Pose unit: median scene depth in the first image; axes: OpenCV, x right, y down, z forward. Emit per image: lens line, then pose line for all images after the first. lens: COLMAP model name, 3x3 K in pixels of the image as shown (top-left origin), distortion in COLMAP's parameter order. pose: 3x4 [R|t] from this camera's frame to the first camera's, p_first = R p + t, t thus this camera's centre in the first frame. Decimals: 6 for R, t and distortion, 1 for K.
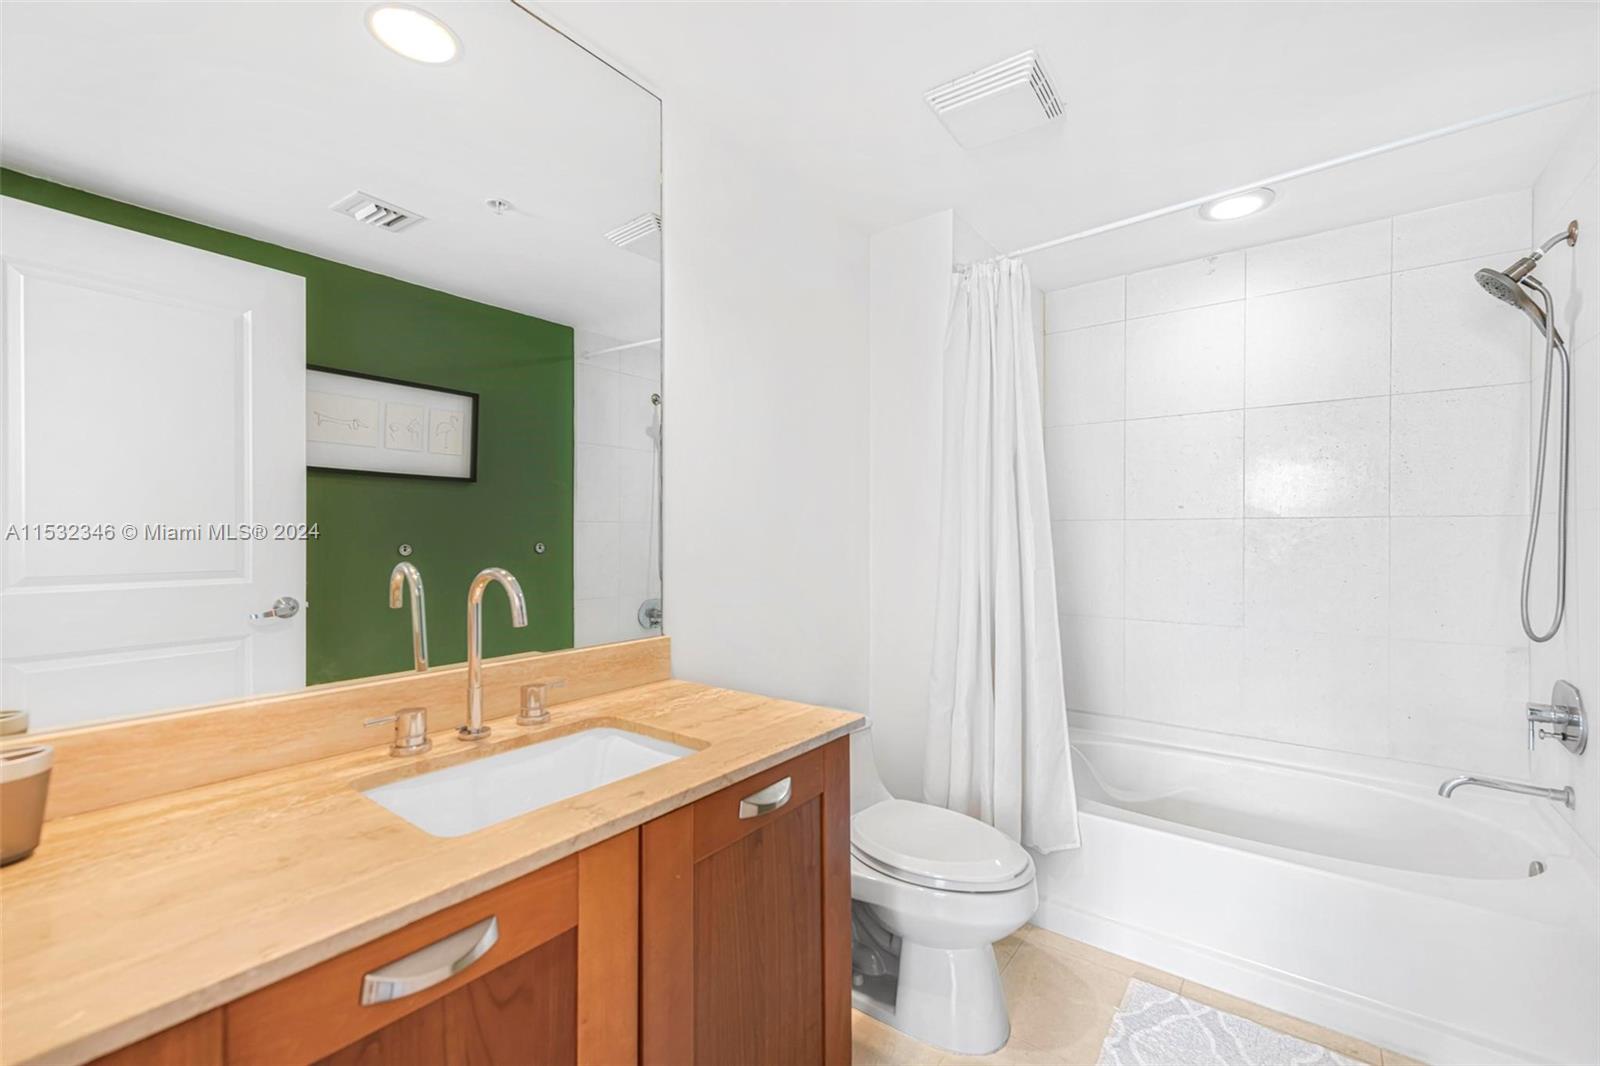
lens RADIAL K [[665.5, 0, 809.8], [0, 665.5, 532.4], [0, 0, 1]] dist [0.009828, -0.000267]
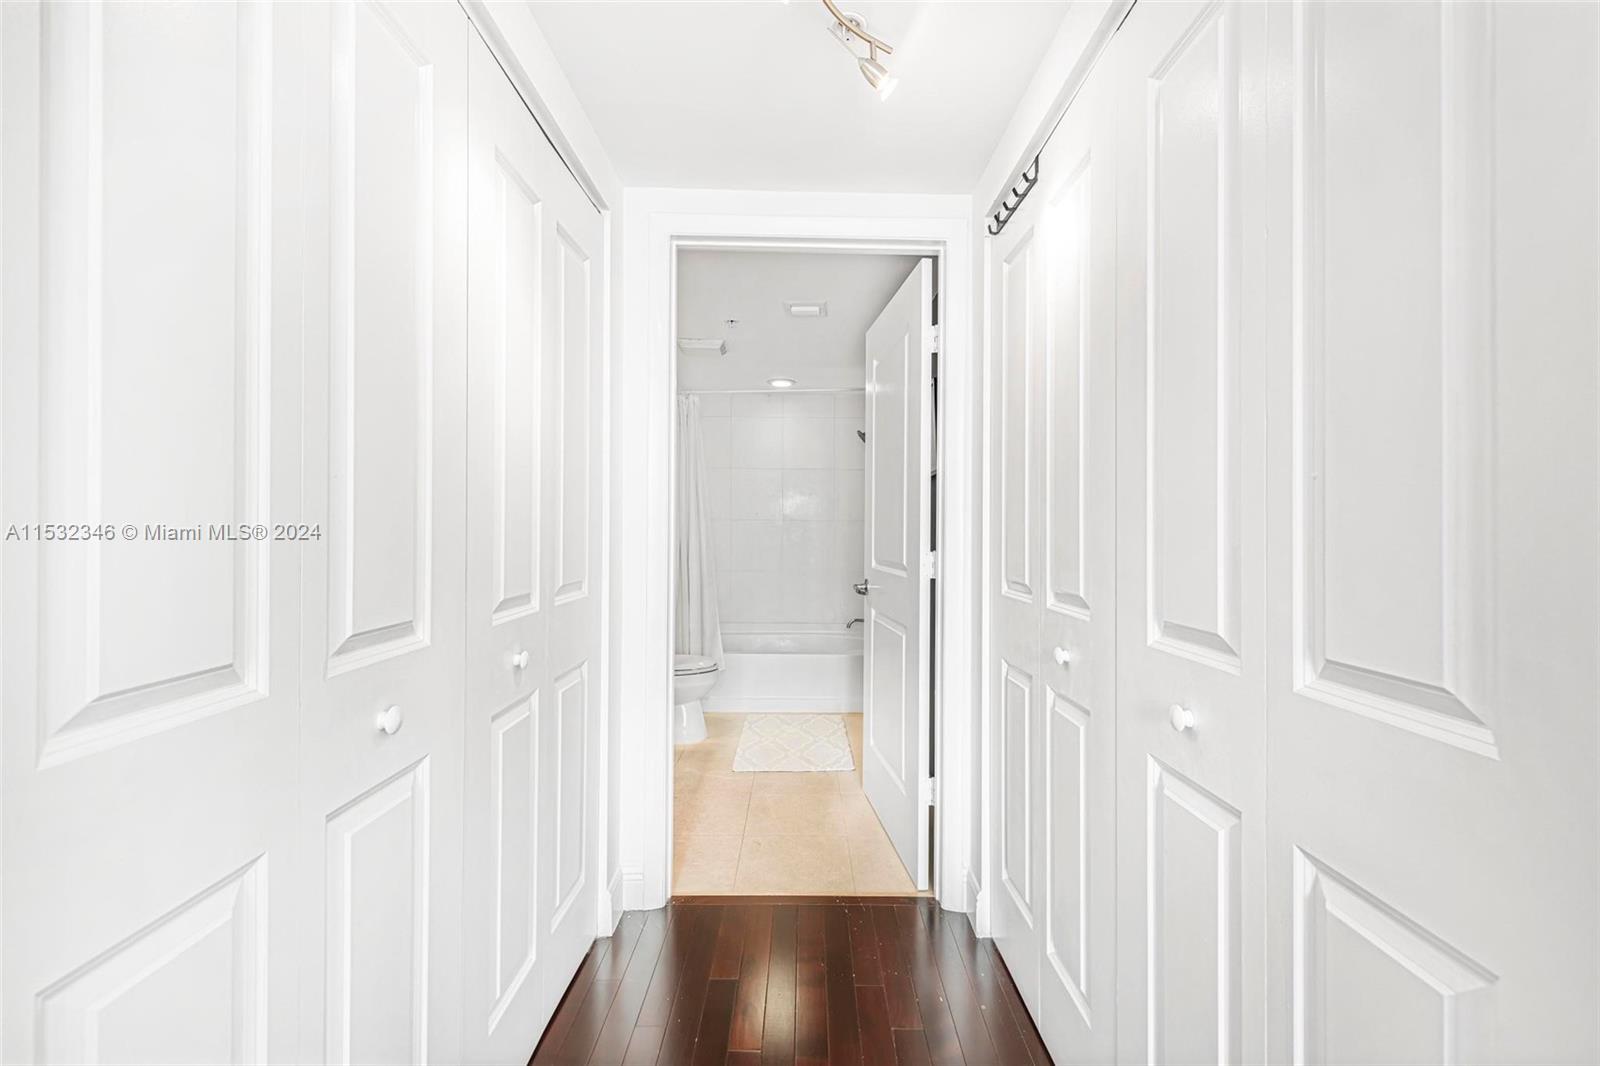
lens RADIAL K [[665.5, 0, 809.8], [0, 665.5, 532.4], [0, 0, 1]] dist [0.009828, -0.000267]
pose [[0.795323, -0.002275, 0.606182, -0.683861], [0.002231, 0.999997, 0.000827, 0.021139], [-0.606182, 0.000694, 0.795326, -0.891509]]
